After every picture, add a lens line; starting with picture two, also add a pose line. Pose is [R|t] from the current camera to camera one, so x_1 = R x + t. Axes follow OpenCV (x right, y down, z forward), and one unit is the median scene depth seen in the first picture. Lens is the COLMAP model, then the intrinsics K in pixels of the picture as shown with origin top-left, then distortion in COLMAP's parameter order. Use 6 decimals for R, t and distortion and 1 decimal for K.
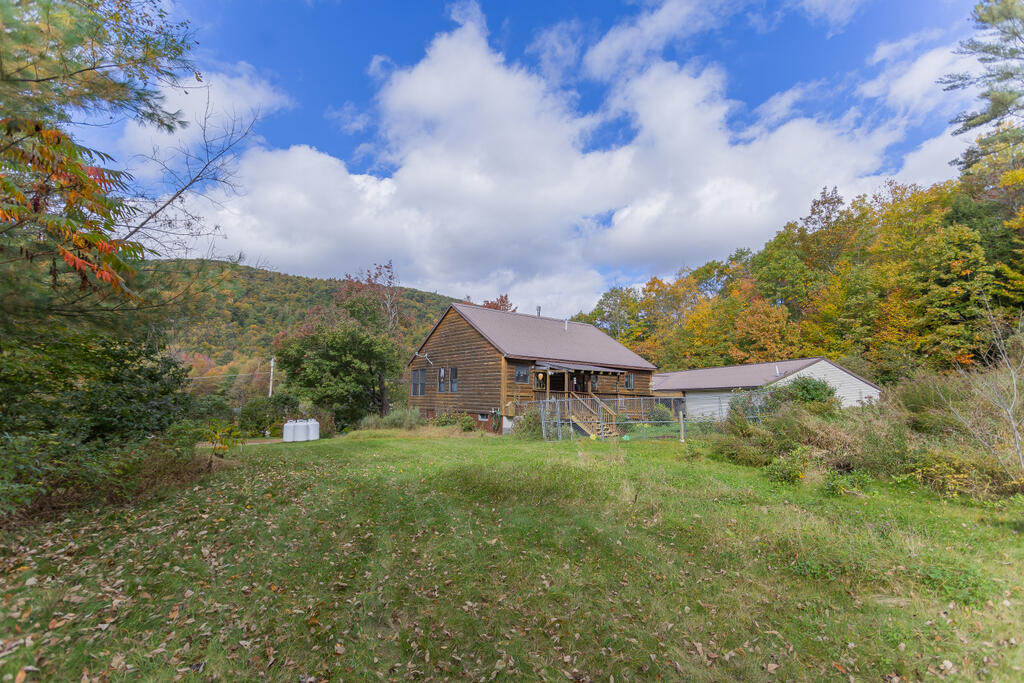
lens RADIAL K [[487.0, 0, 511.8], [0, 487.0, 338.6], [0, 0, 1]] dist [-0.061776, 0.024729]
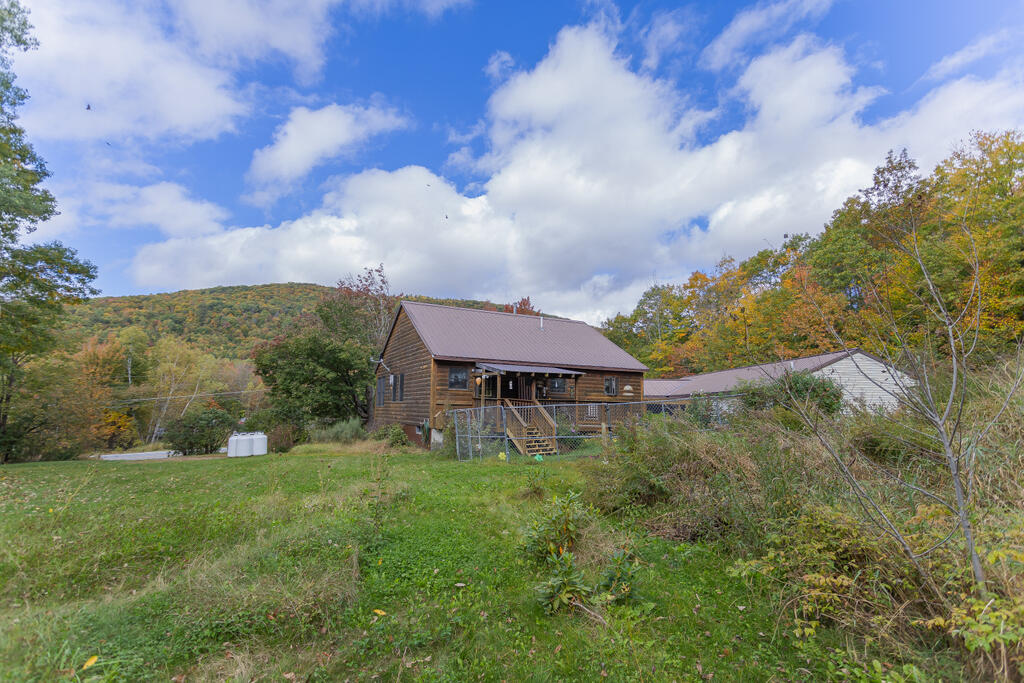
lens RADIAL K [[487.0, 0, 511.8], [0, 487.0, 338.6], [0, 0, 1]] dist [-0.061776, 0.024729]
pose [[0.988093, -0.032302, -0.150429, 0.189693], [0.028985, 0.999287, -0.024190, 0.021066], [0.151103, 0.019542, 0.988325, 0.141892]]
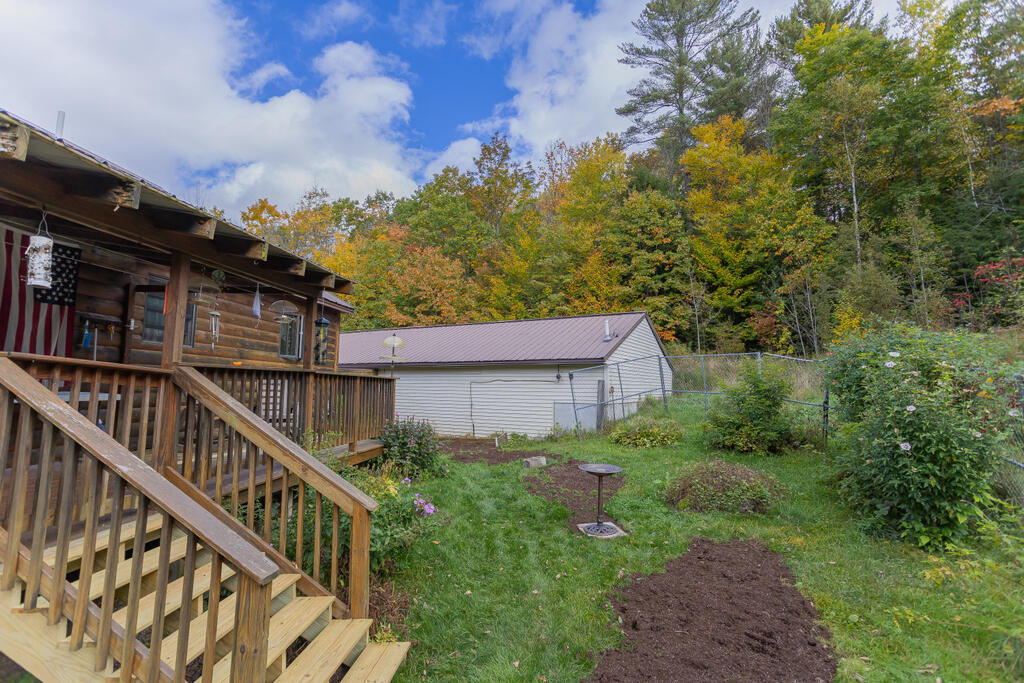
lens RADIAL K [[487.0, 0, 511.8], [0, 487.0, 338.6], [0, 0, 1]] dist [-0.061776, 0.024729]
pose [[0.681624, 0.045563, 0.730283, 0.108449], [-0.084051, 0.996328, 0.016289, 0.057602], [-0.726859, -0.072484, 0.682951, 0.610179]]
